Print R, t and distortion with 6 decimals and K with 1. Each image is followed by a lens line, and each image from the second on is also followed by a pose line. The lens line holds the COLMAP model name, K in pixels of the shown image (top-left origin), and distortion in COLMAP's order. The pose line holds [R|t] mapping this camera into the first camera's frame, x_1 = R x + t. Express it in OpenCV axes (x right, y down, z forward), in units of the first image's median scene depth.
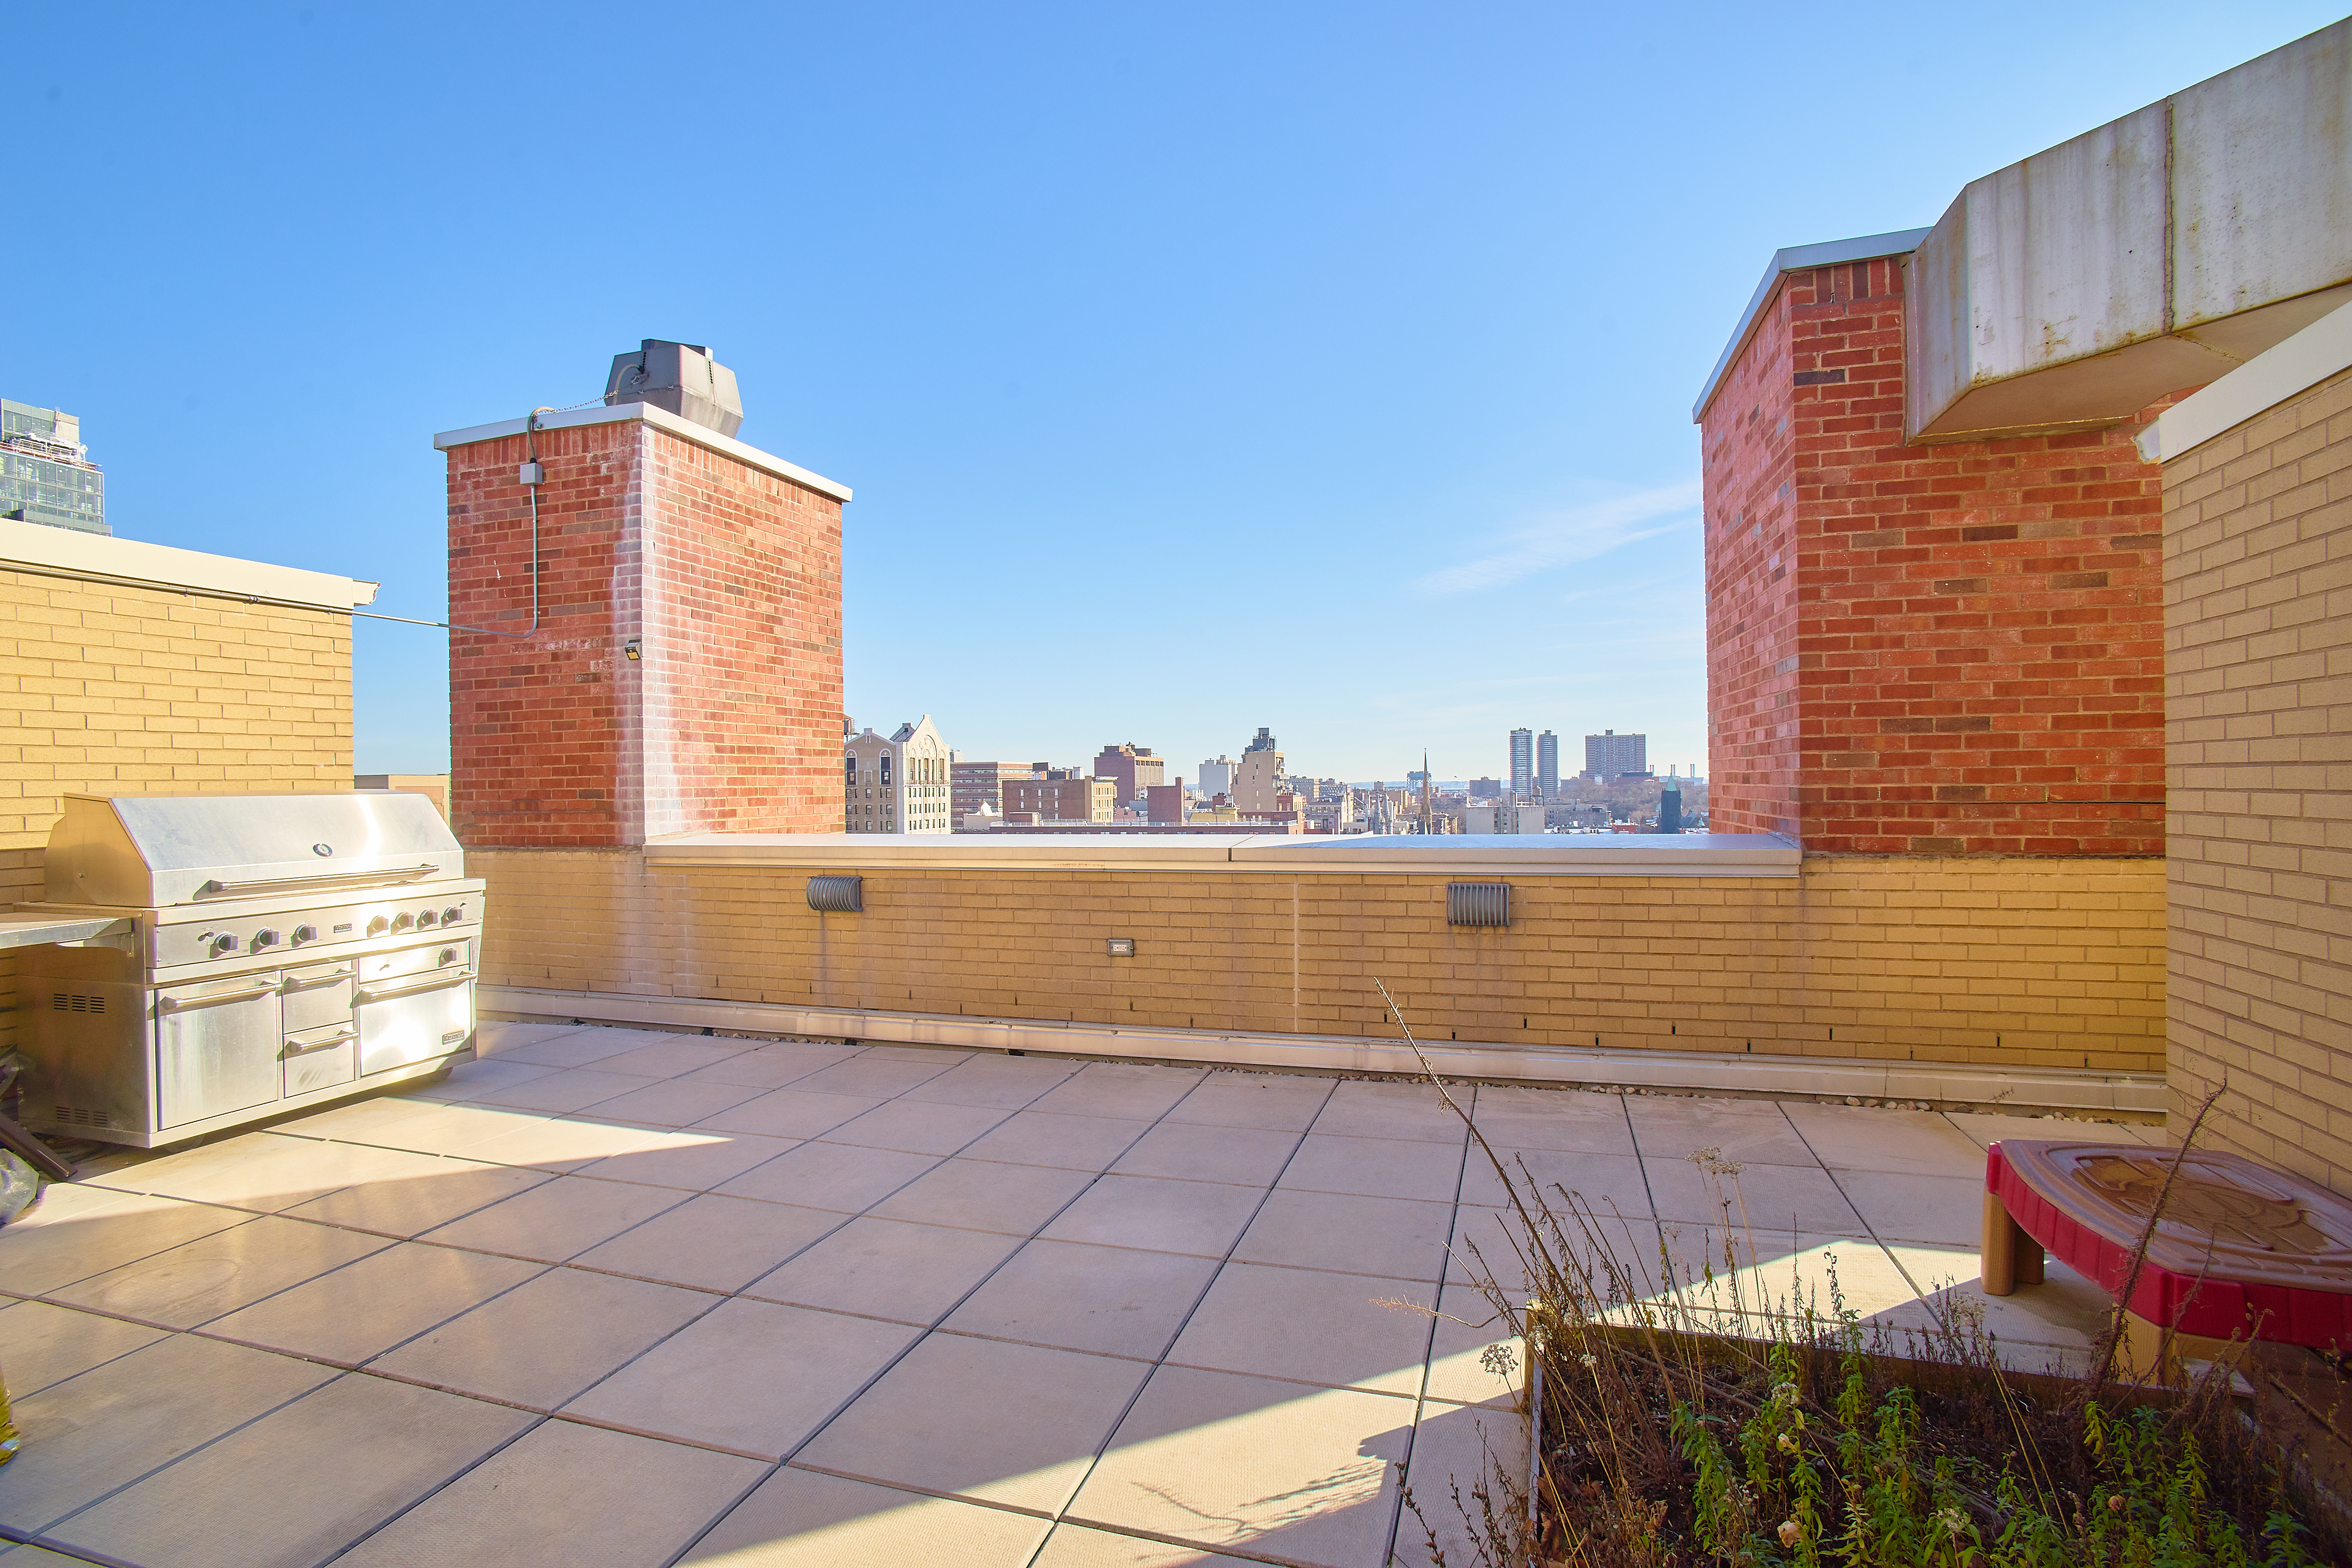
lens RADIAL K [[1153.3, 0, 1184.9], [0, 1153.3, 803.6], [0, 0, 1]] dist [-0.029441, 0.006517]
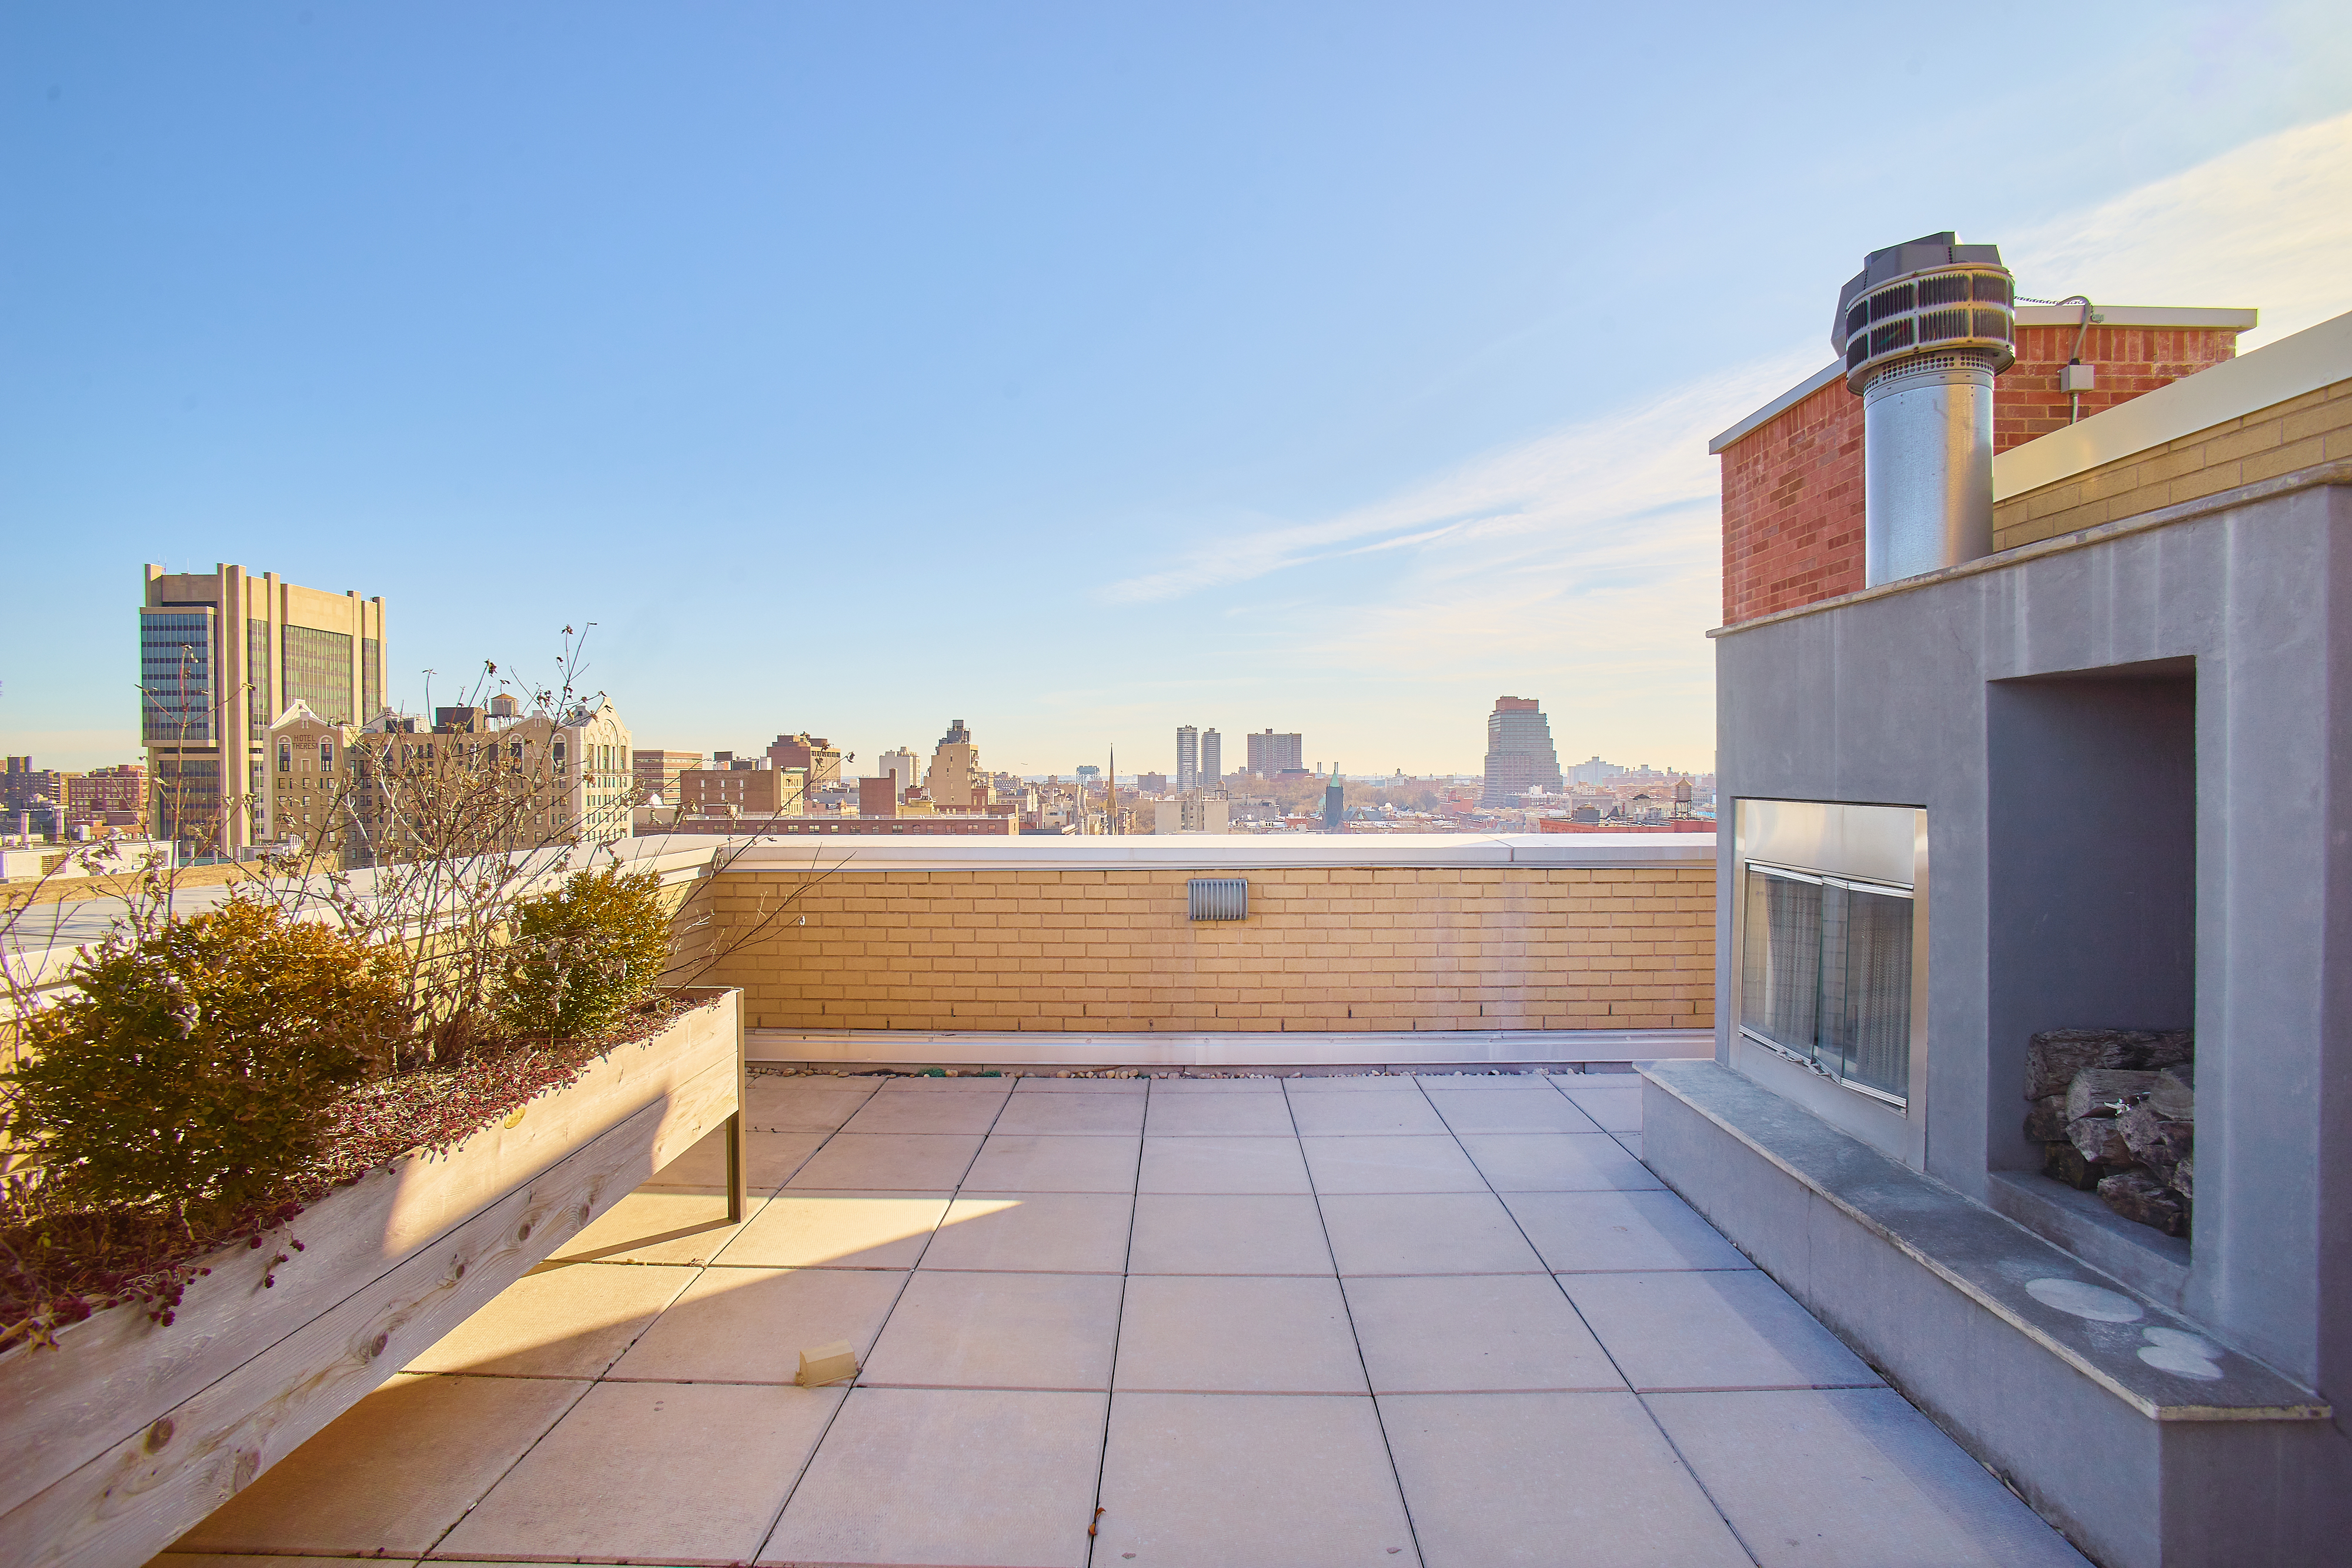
lens RADIAL K [[1153.3, 0, 1176.0], [0, 1153.3, 782.7], [0, 0, 1]] dist [-0.029441, 0.006517]
pose [[0.961515, 0.007260, 0.274658, -0.023158], [-0.003847, 0.999909, -0.012963, 0.000075], [-0.274727, 0.011408, 0.961455, 0.007622]]
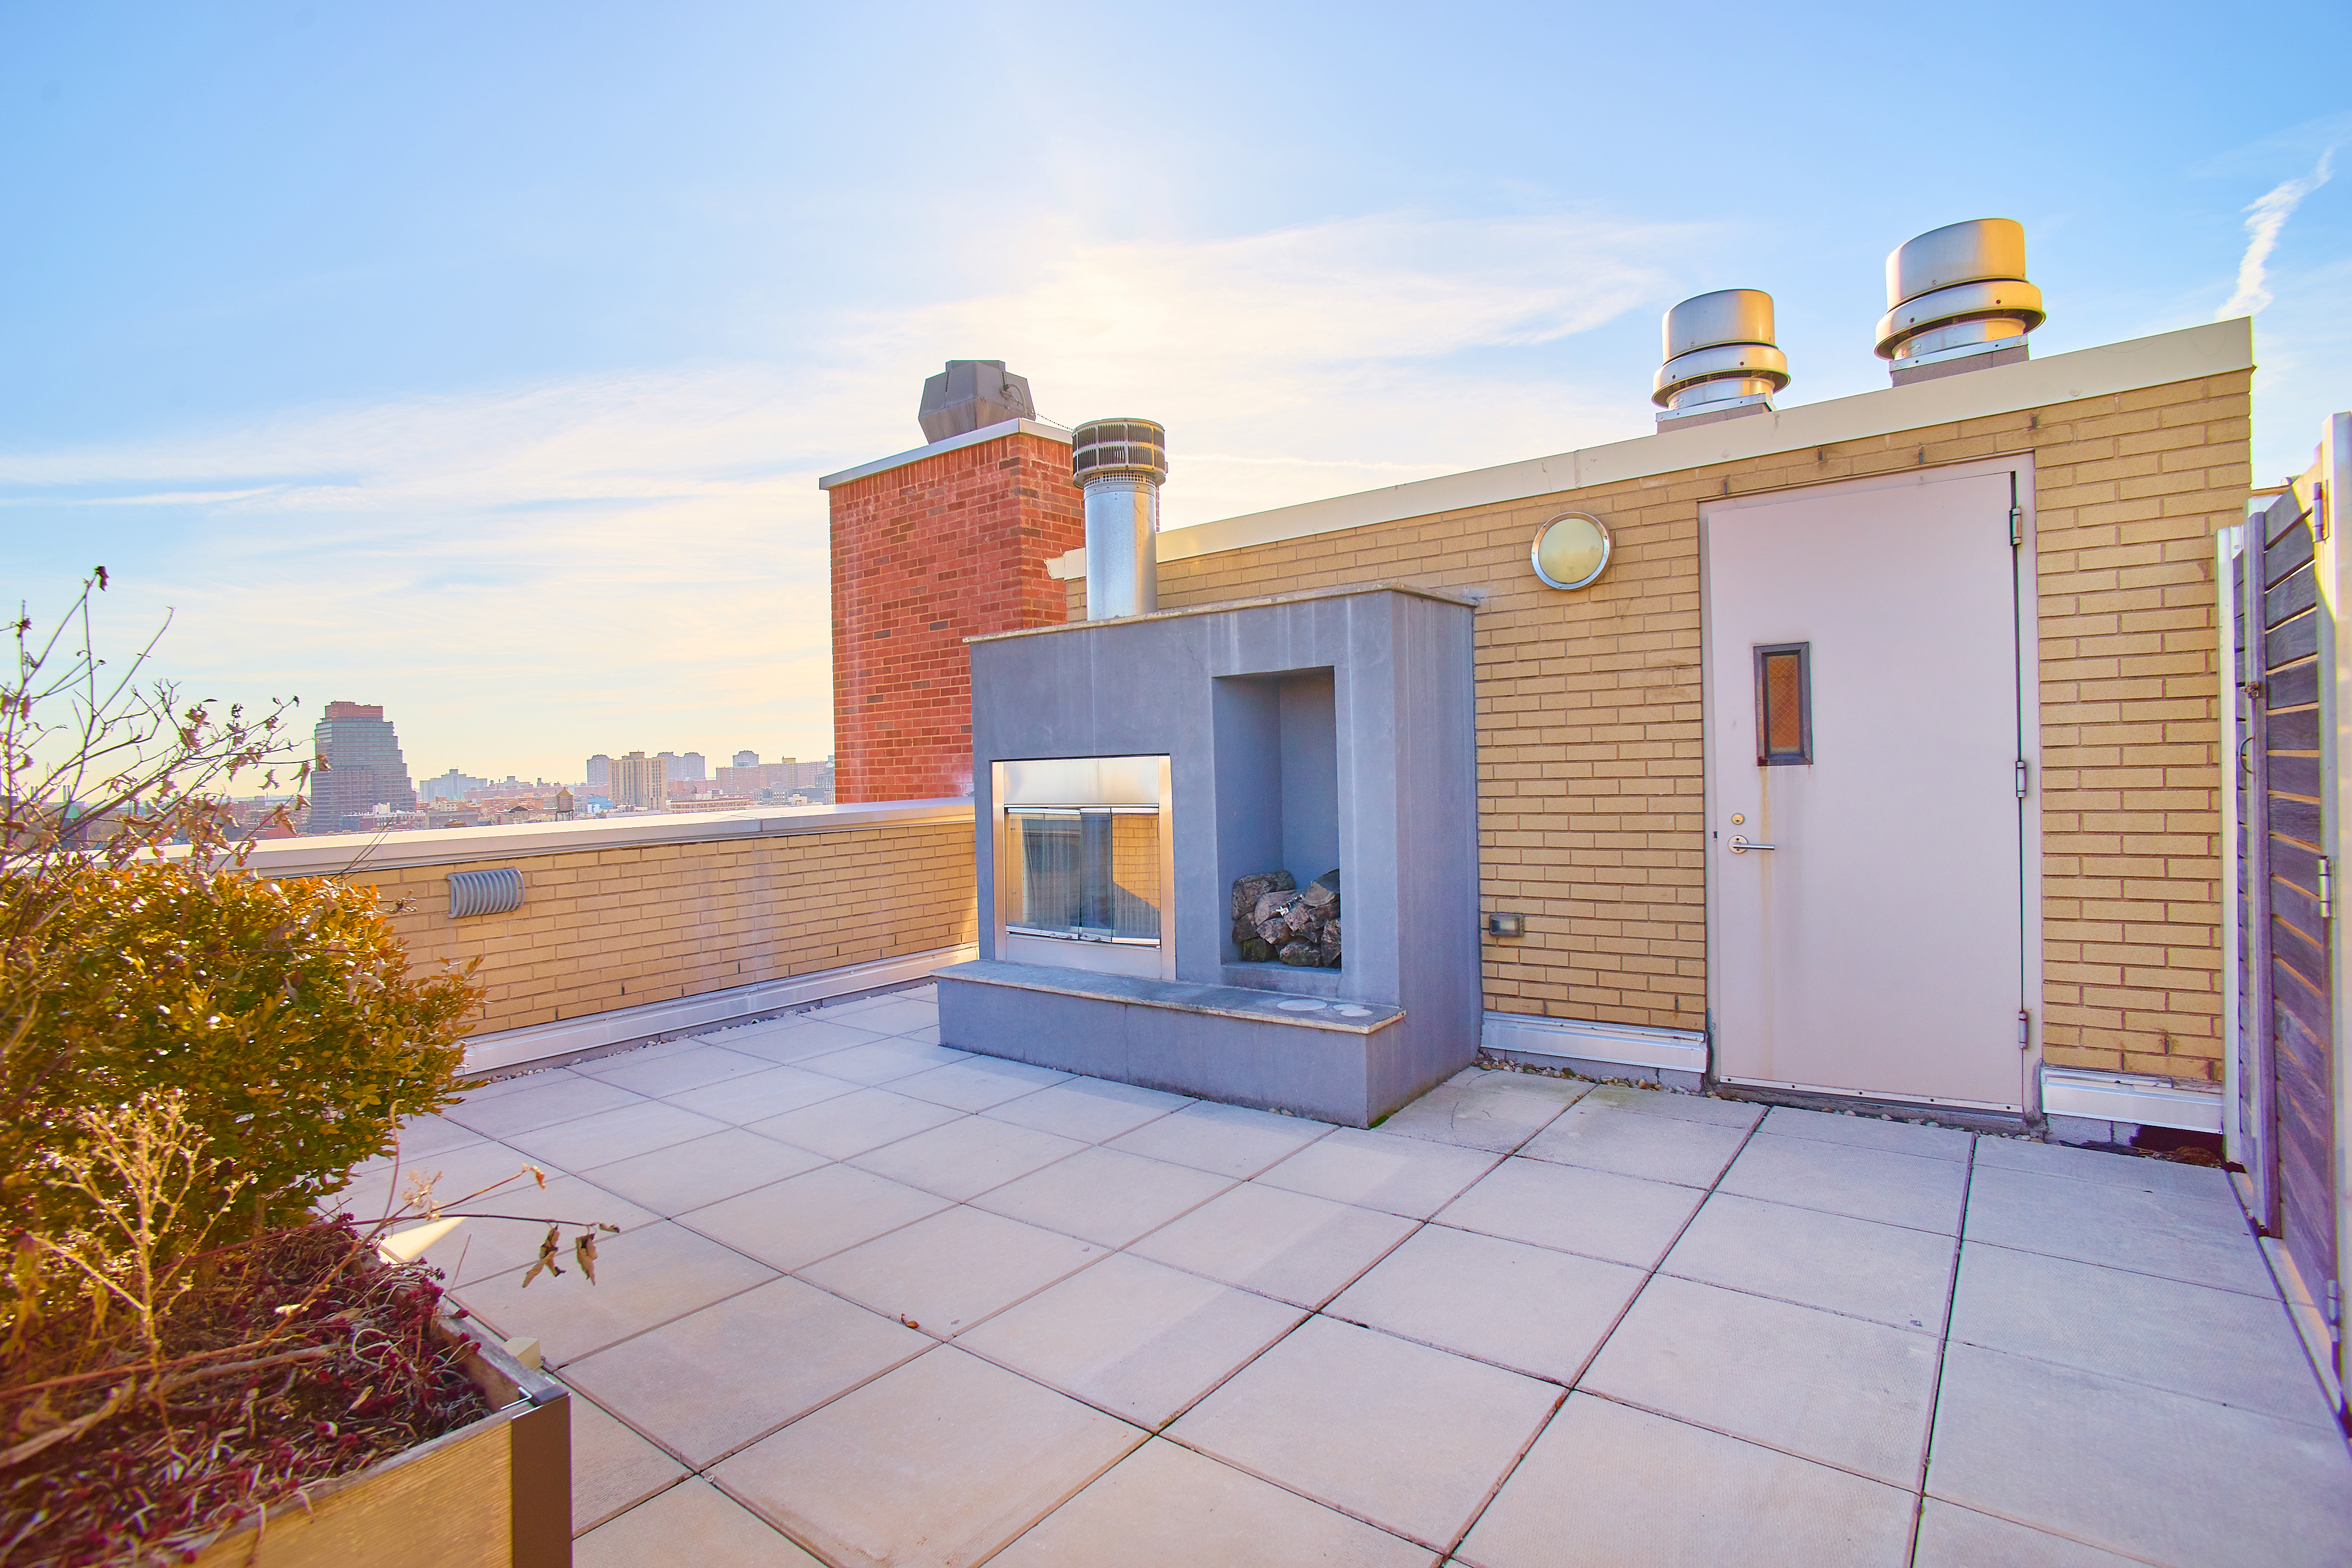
lens RADIAL K [[1153.3, 0, 1164.9], [0, 1153.3, 765.9], [0, 0, 1]] dist [-0.029441, 0.006517]
pose [[0.375103, -0.003618, 0.926976, -0.145174], [0.046116, 0.998827, -0.014763, 0.009208], [-0.925835, 0.048286, 0.374830, 0.040813]]
